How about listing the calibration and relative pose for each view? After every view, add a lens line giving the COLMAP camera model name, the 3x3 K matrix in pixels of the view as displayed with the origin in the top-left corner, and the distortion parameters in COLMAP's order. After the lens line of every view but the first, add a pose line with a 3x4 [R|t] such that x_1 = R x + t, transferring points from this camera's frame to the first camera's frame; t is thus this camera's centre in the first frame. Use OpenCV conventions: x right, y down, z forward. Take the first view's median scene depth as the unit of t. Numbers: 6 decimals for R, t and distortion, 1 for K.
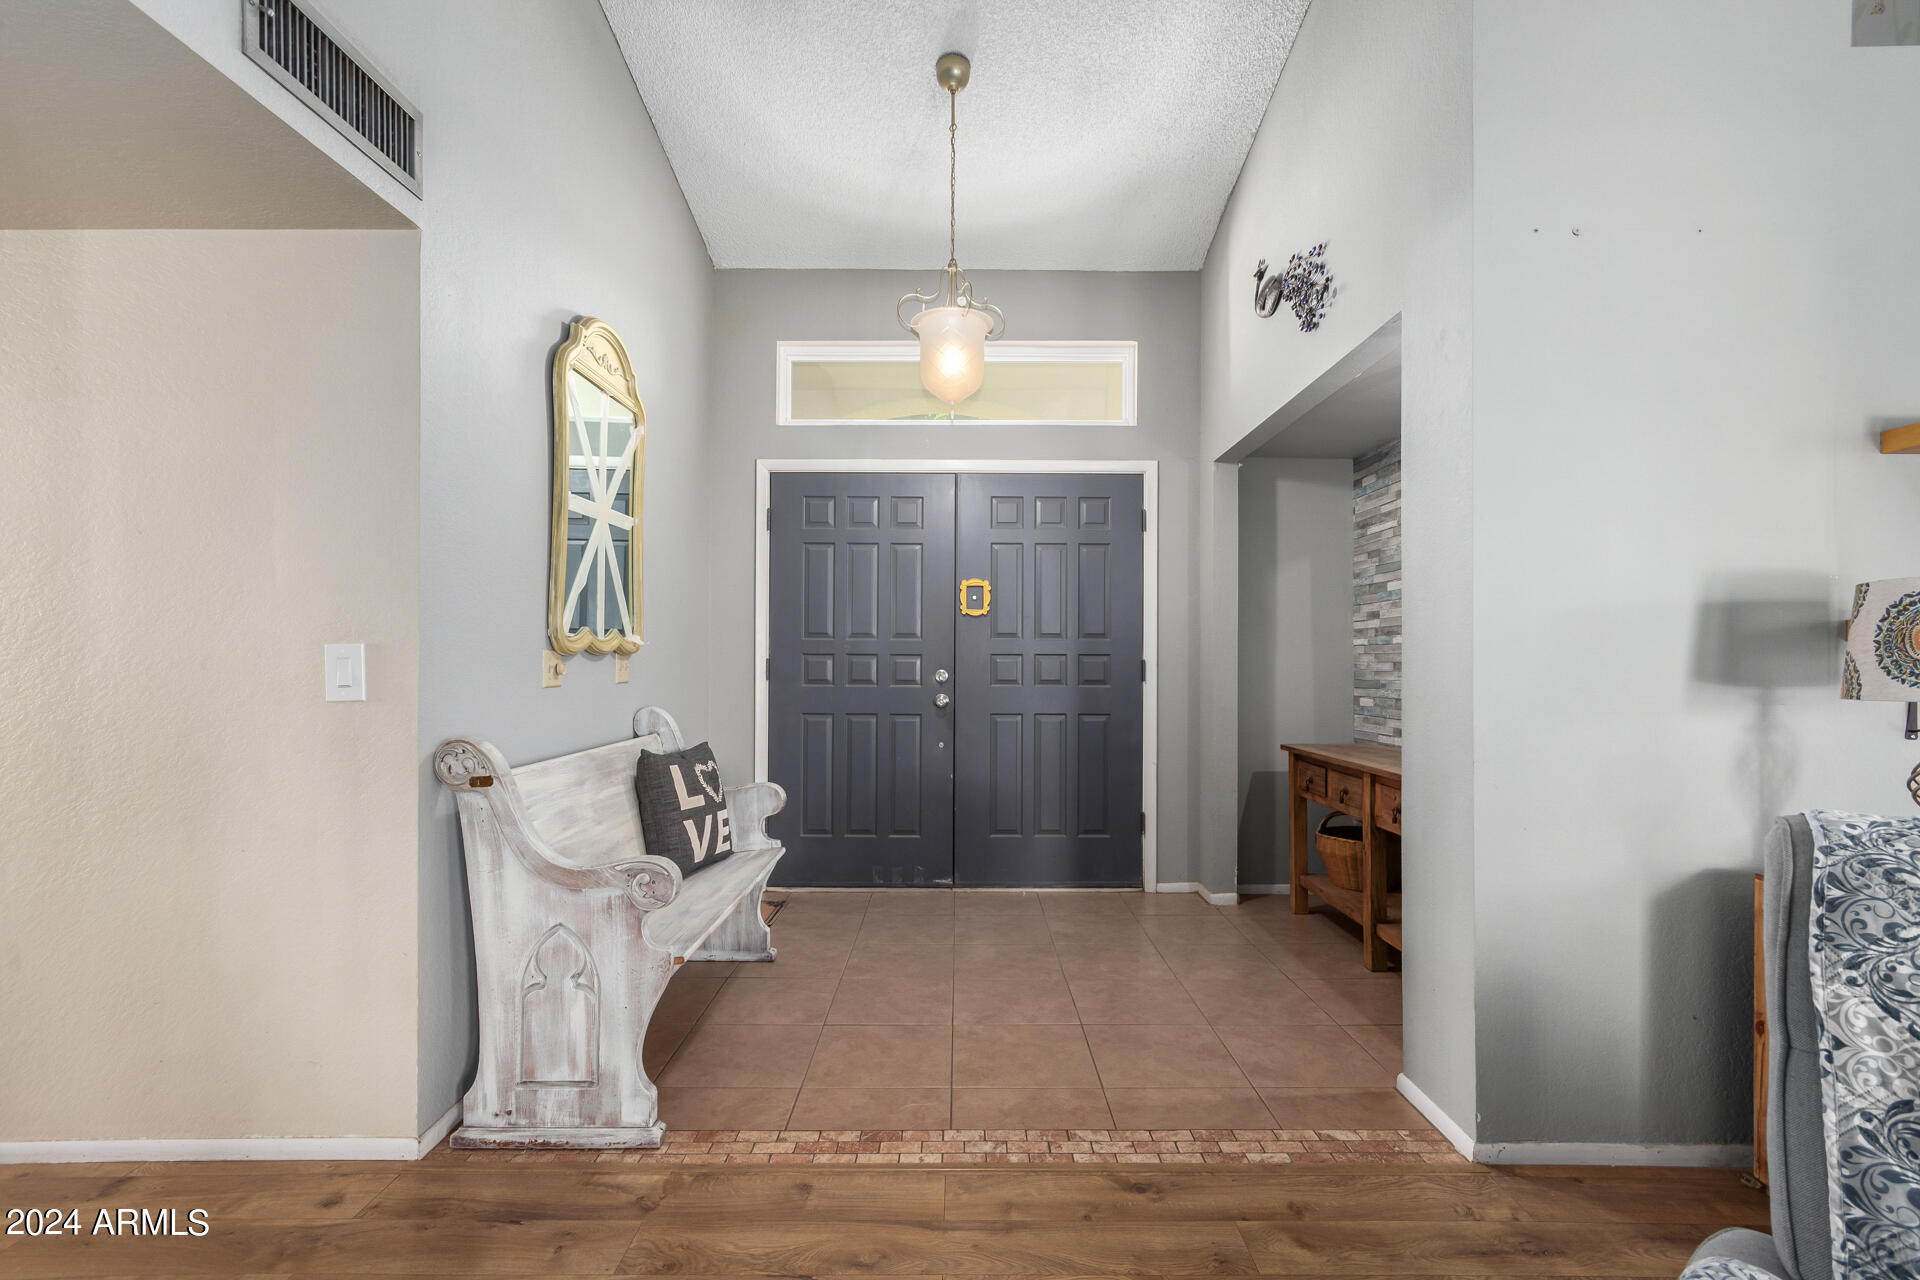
lens RADIAL K [[884.2, 0, 962.3], [0, 884.2, 651.0], [0, 0, 1]] dist [0.002178, 0.000435]
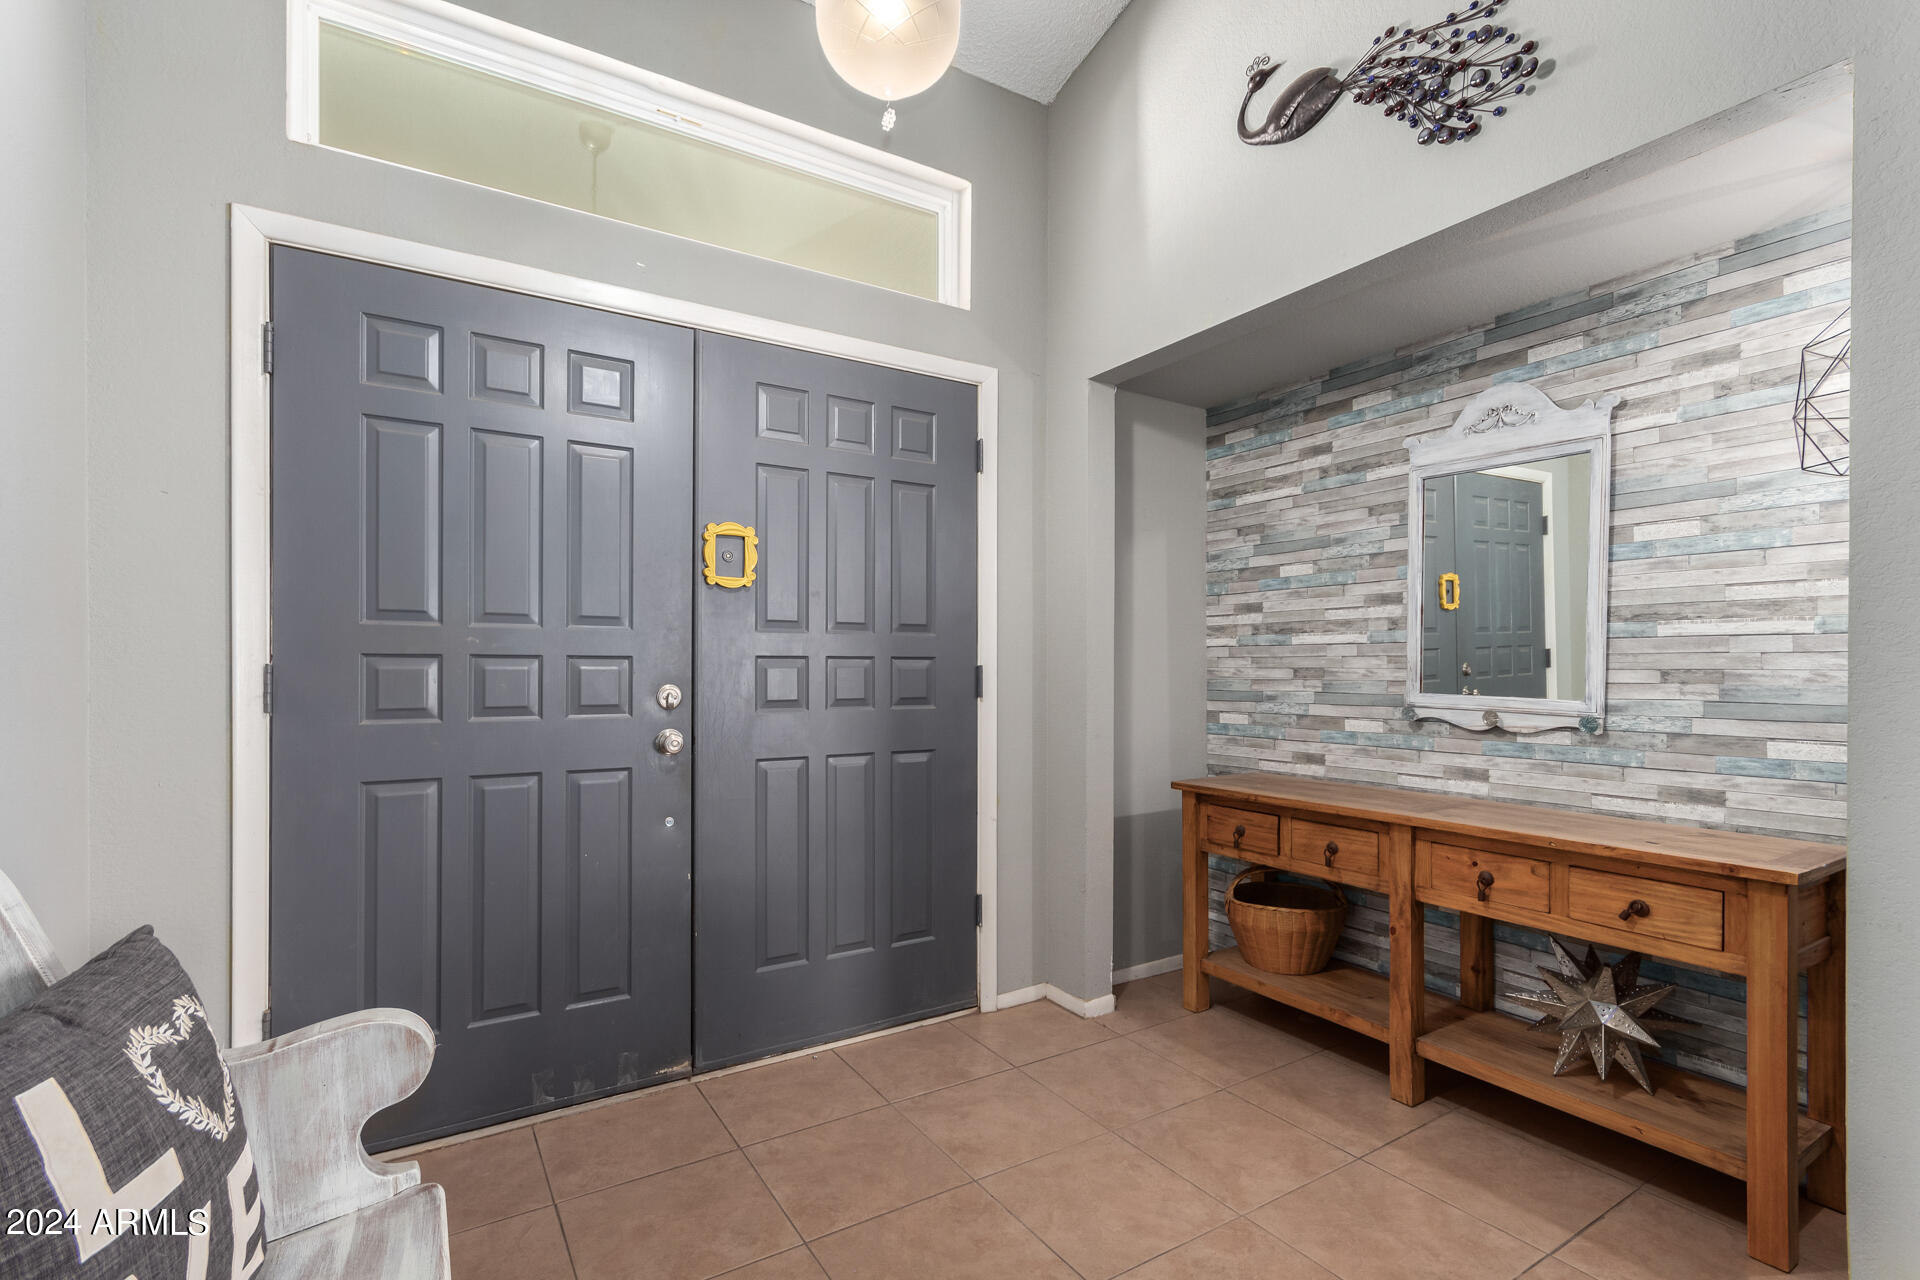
lens RADIAL K [[884.2, 0, 956.0], [0, 884.2, 667.2], [0, 0, 1]] dist [0.002178, 0.000435]
pose [[0.849422, -0.003468, 0.527702, -0.162605], [-0.003821, 0.999912, 0.012722, 0.002805], [-0.527700, -0.012823, 0.849334, 0.445338]]
